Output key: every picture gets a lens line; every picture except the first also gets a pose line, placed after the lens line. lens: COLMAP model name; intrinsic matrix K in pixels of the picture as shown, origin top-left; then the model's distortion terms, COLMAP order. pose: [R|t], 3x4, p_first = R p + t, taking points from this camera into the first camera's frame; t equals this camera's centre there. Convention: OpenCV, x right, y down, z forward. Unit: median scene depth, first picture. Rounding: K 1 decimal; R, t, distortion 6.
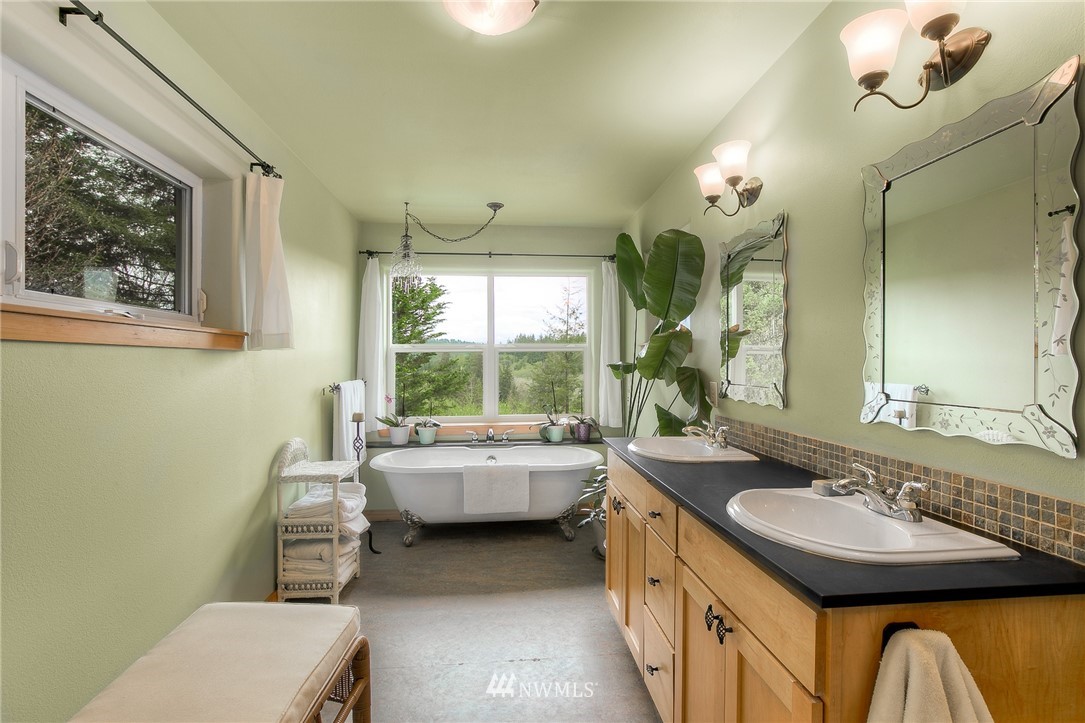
lens RADIAL K [[497.8, 0, 545.0], [0, 497.8, 365.9], [0, 0, 1]] dist [-0.017629, 0.000120]
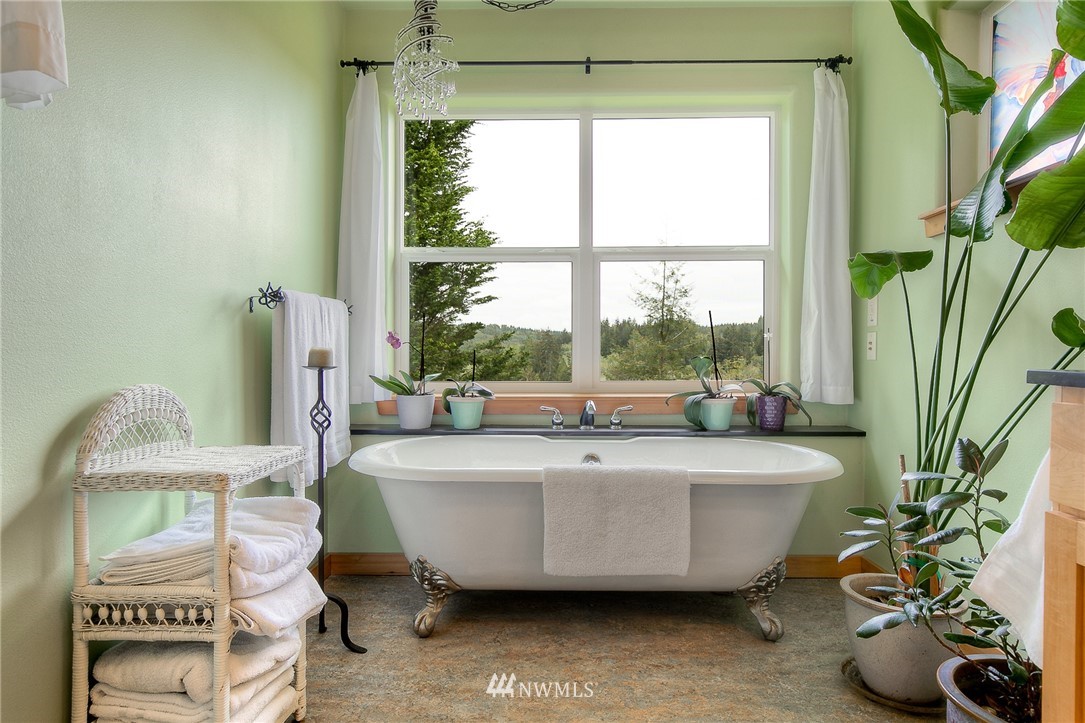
lens RADIAL K [[640.8, 0, 547.9], [0, 640.8, 362.1], [0, 0, 1]] dist [0.017545, 0.001922]
pose [[0.993422, 0.005399, -0.114385, -0.087841], [-0.004916, 0.999978, 0.004506, 0.096413], [0.114407, -0.003914, 0.993426, 0.396181]]
